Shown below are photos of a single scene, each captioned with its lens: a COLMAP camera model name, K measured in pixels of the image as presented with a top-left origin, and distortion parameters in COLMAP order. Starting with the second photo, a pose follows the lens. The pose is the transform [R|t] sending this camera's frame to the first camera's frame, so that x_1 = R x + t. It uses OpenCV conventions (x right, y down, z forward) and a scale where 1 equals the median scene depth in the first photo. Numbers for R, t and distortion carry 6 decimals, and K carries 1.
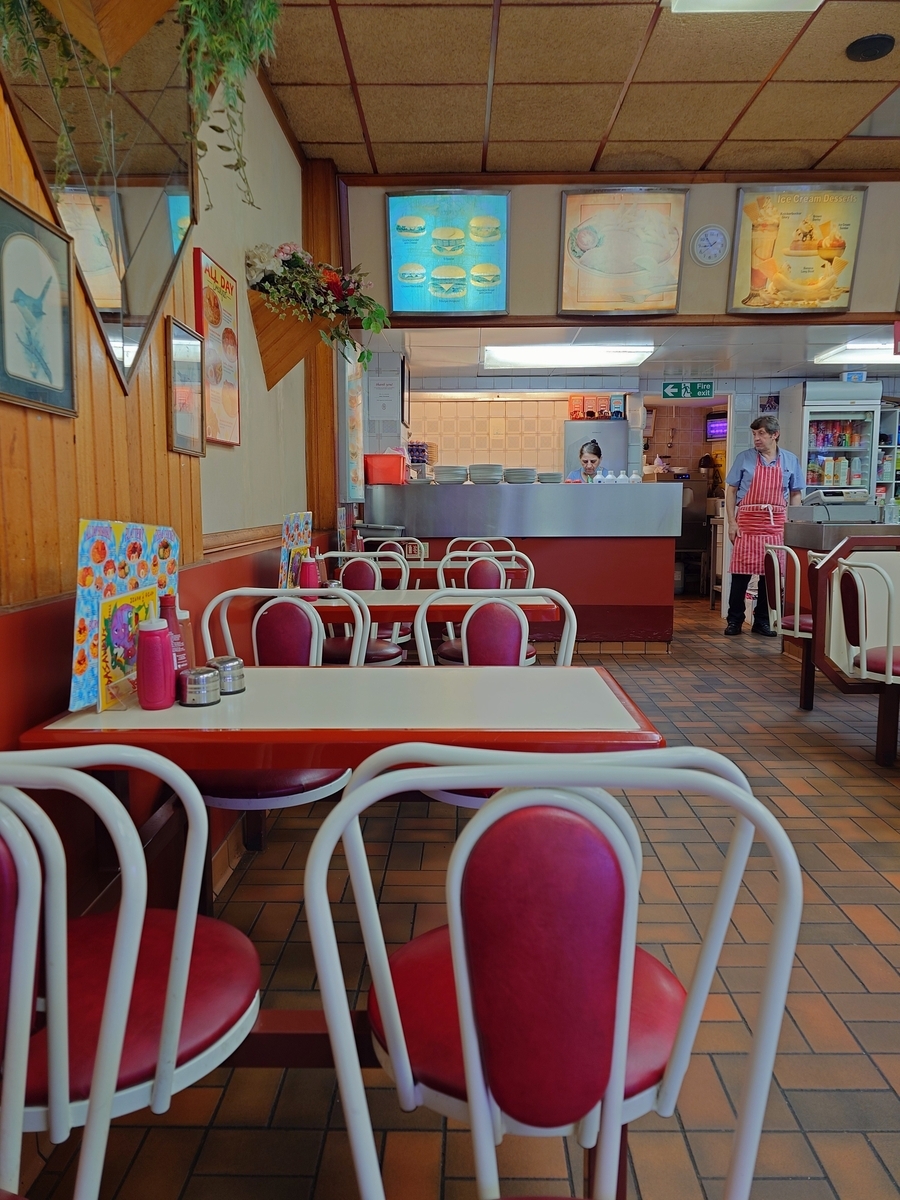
lens RADIAL K [[841.8, 0, 451.6], [0, 841.8, 601.1], [0, 0, 1]] dist [0.002404, -0.005910]
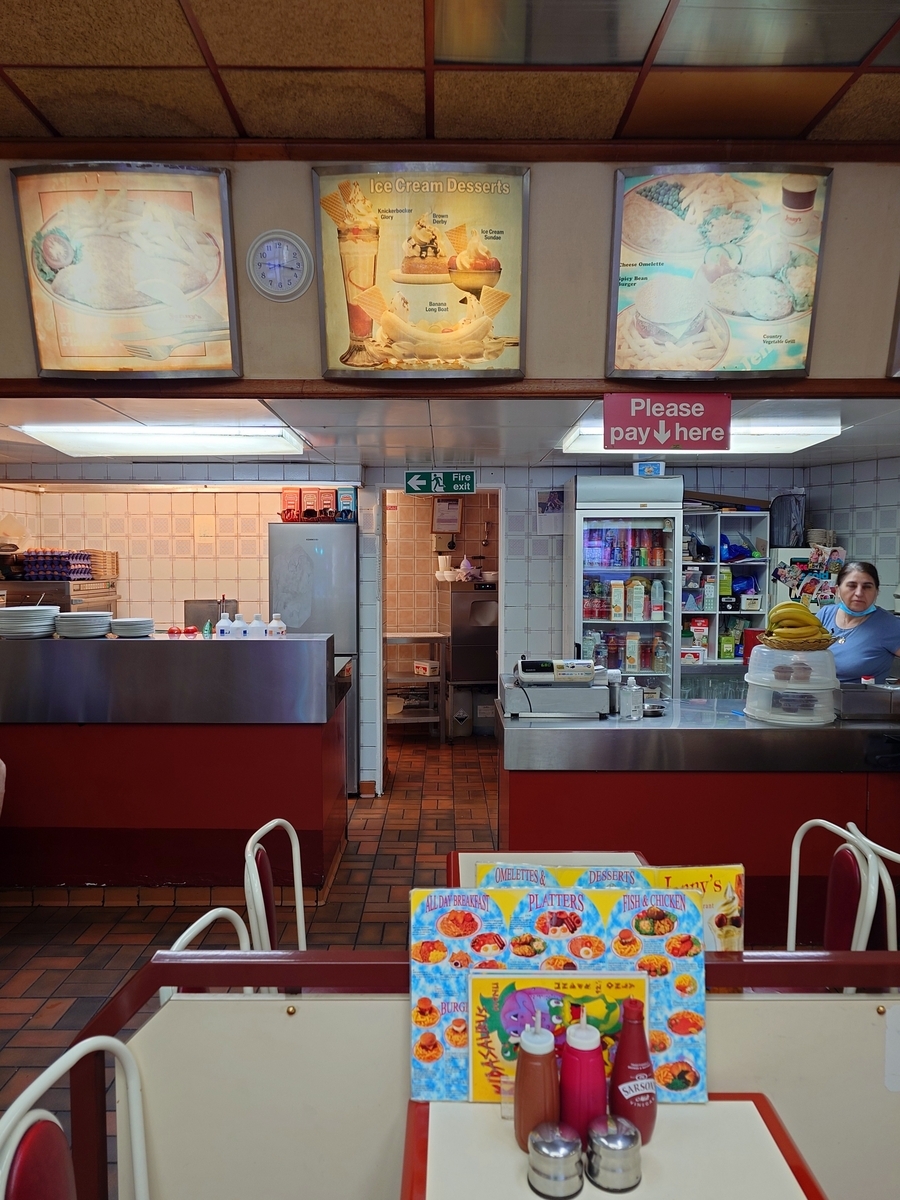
lens RADIAL K [[841.8, 0, 452.7], [0, 841.8, 597.1], [0, 0, 1]] dist [0.002404, -0.005910]
pose [[0.999759, 0.004776, 0.021406, 0.413191], [-0.003133, 0.997092, -0.076140, -0.144483], [-0.021707, 0.076054, 0.996867, 0.422451]]
